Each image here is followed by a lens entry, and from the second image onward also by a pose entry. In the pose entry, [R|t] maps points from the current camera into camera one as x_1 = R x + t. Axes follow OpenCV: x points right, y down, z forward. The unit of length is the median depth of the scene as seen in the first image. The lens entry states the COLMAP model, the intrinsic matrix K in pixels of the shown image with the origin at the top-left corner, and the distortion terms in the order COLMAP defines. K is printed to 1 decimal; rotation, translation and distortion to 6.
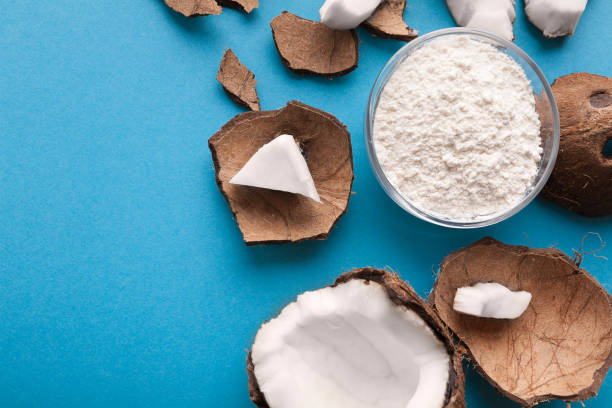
lens RADIAL K [[604.2, 0, 310.9], [0, 604.2, 207.8], [0, 0, 1]] dist [0.016681, 0.000000]
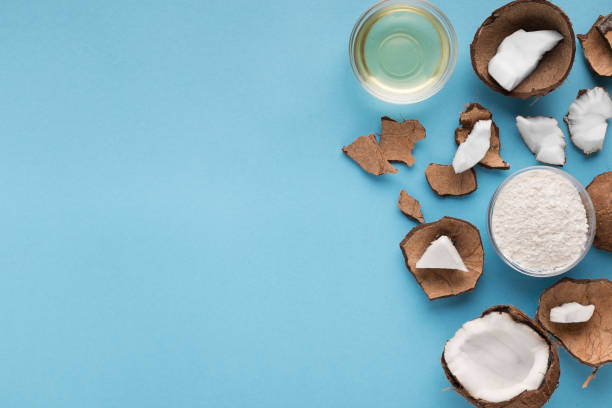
lens RADIAL K [[906.4, 0, 311.9], [0, 906.4, 200.0], [0, 0, 1]] dist [-0.039419, 0.000000]
pose [[0.987767, -0.135901, -0.076462, -0.208056], [0.136974, 0.990534, 0.008950, -0.307250], [0.074522, -0.019314, 0.997032, -1.712437]]
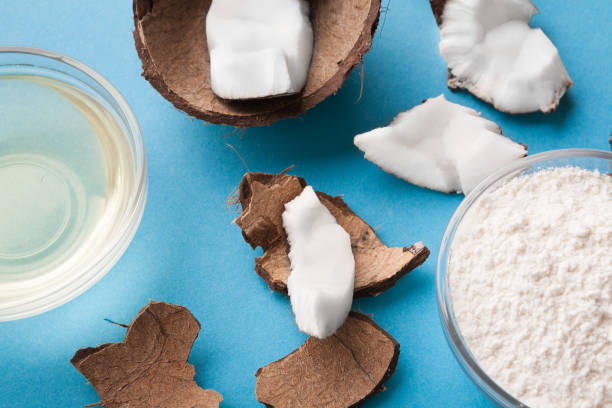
lens RADIAL K [[1249.9, 0, 309.5], [0, 1249.9, 203.6], [0, 0, 1]] dist [0.107710, 0.000000]
pose [[0.677641, -0.698703, 0.229382, -0.194038], [0.734574, 0.628405, -0.255945, -0.064951], [0.034685, 0.341937, 0.939082, -0.294292]]
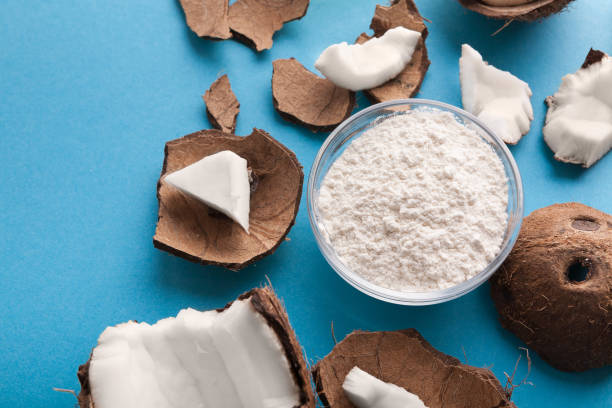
lens RADIAL K [[906.4, 0, 309.7], [0, 906.4, 202.6], [0, 0, 1]] dist [-0.039419, 0.000000]
pose [[0.927953, 0.282722, -0.242839, 0.427445], [-0.353236, 0.874970, -0.331138, 0.375628], [0.118857, 0.393060, 0.911799, -0.254218]]
